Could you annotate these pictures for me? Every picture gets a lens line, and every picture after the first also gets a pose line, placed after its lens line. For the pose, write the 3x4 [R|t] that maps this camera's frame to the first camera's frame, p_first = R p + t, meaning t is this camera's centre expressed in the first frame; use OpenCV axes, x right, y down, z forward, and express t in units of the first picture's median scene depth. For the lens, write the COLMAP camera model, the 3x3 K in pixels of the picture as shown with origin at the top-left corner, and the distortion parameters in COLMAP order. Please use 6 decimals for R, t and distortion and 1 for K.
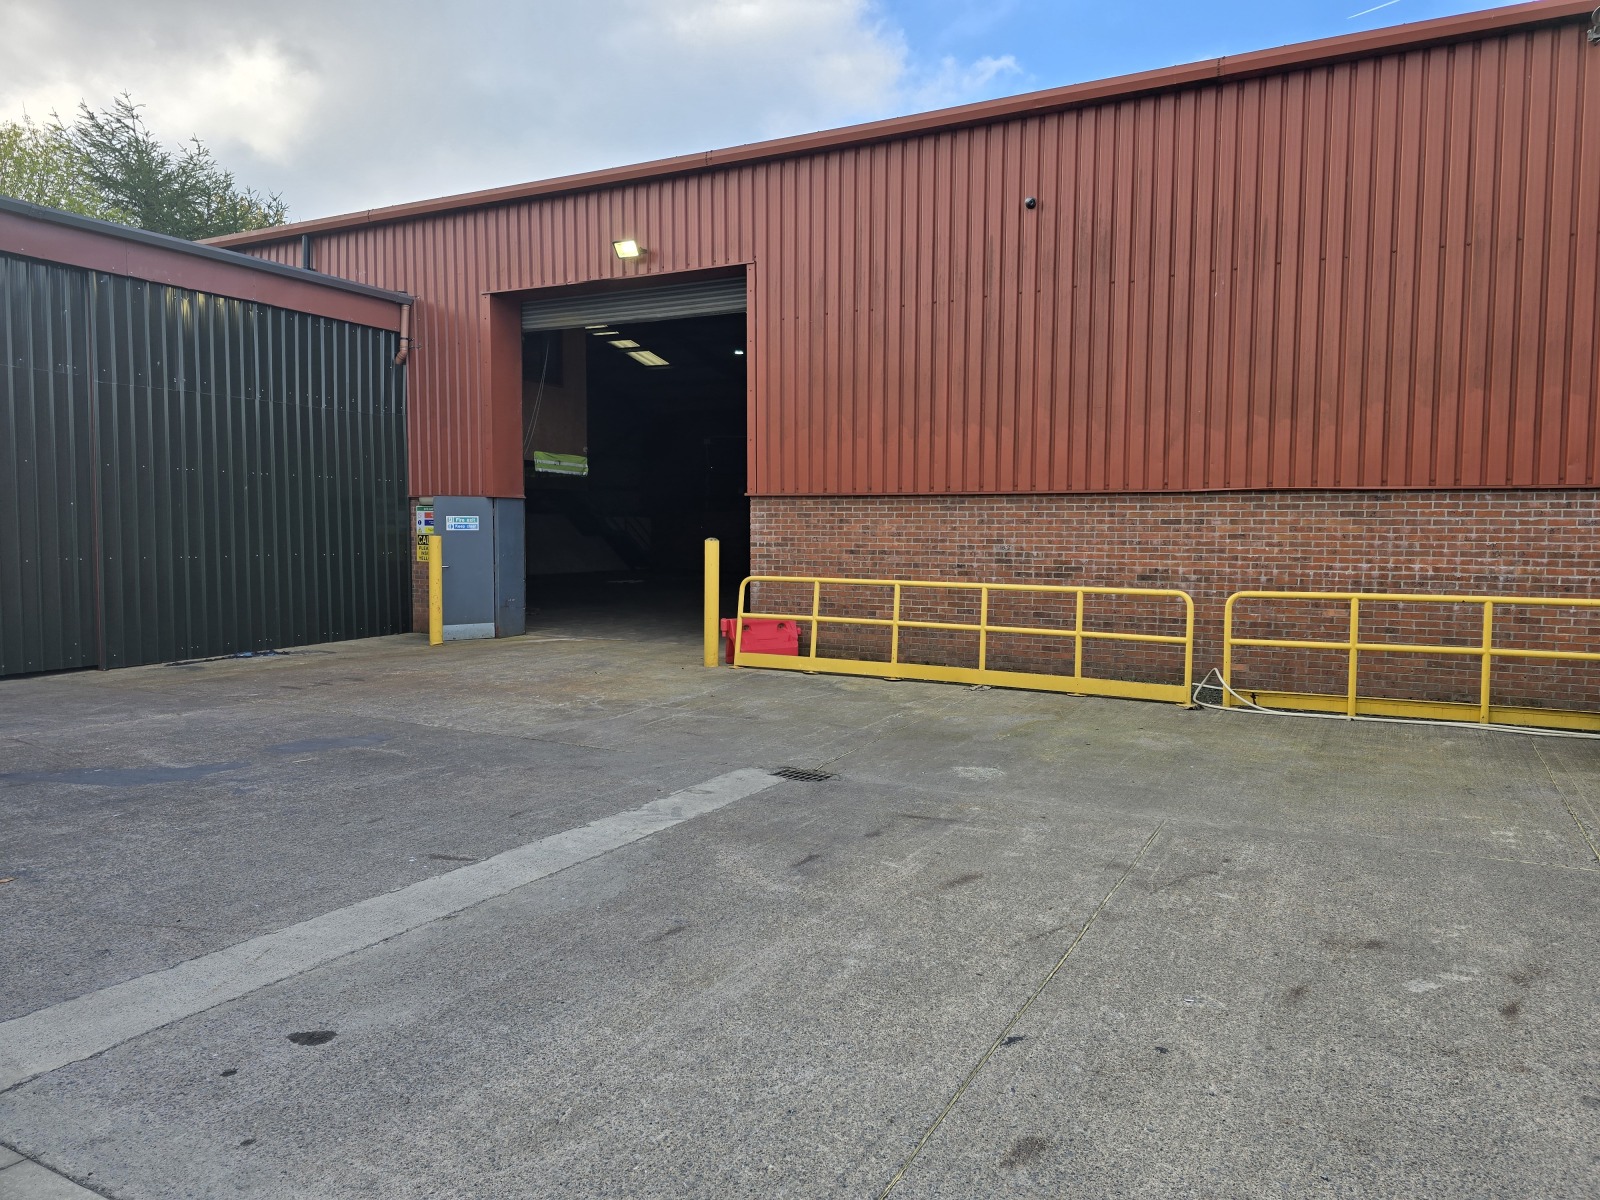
lens RADIAL K [[1081.9, 0, 817.0], [0, 1081.9, 588.5], [0, 0, 1]] dist [0.054966, -0.043594]
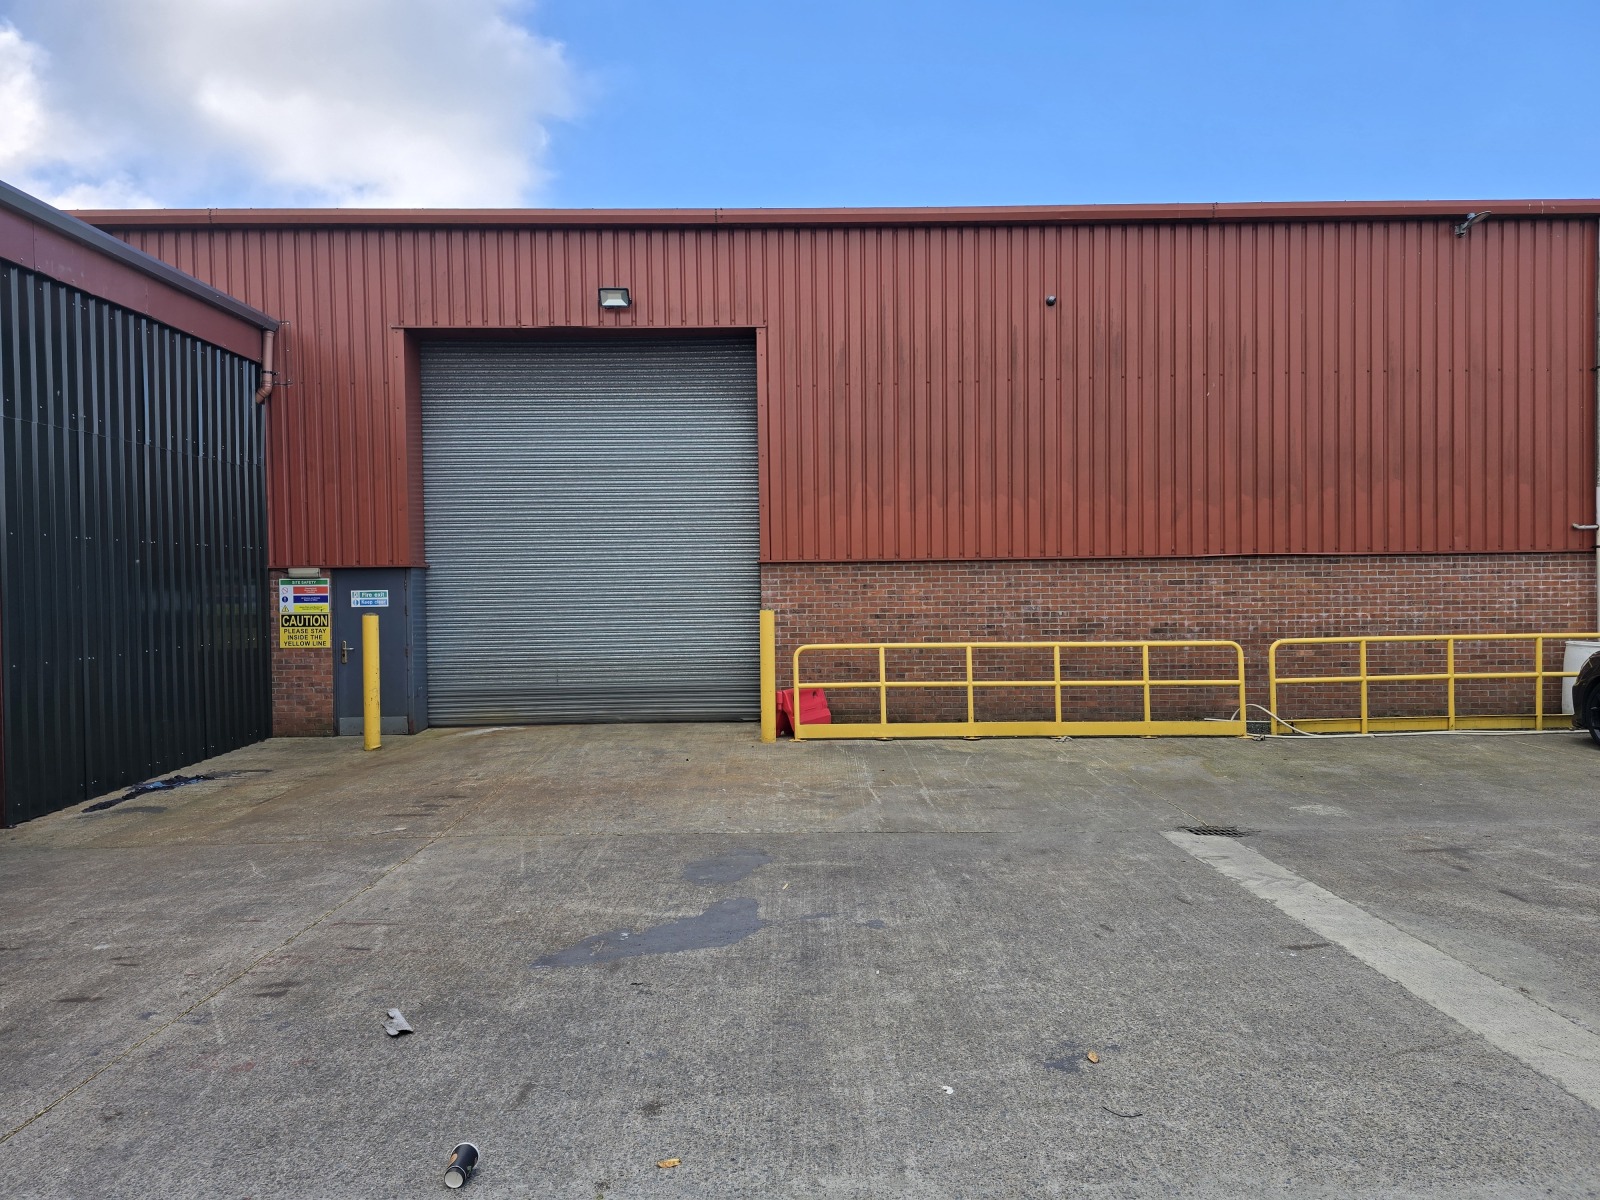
lens RADIAL K [[1081.9, 0, 804.7], [0, 1081.9, 590.2], [0, 0, 1]] dist [0.054966, -0.043594]
pose [[0.880248, -0.024374, 0.473888, -0.588709], [0.046265, 0.998330, -0.034589, -0.031003], [-0.472254, 0.052371, 0.879905, 0.157168]]
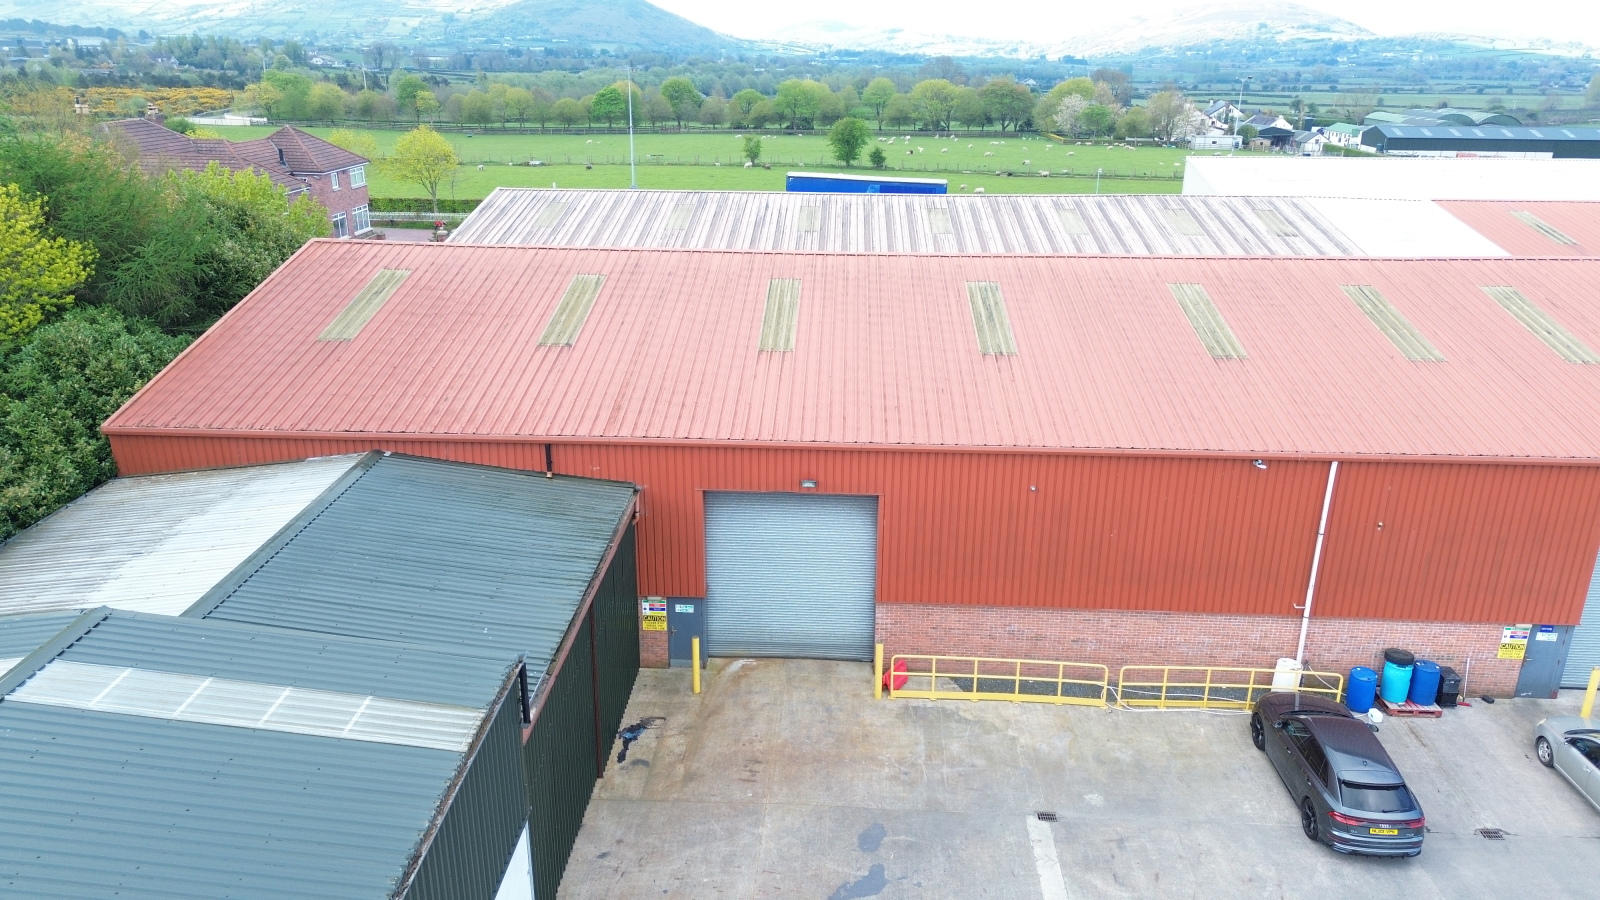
lens RADIAL K [[1145.9, 0, 806.6], [0, 1145.9, 437.2], [0, 0, 1]] dist [0.054815, -0.013652]
pose [[0.908782, -0.134795, 0.394900, -1.145203], [0.020630, 0.959743, 0.280122, -1.144486], [-0.416761, -0.246423, 0.874977, -0.813857]]
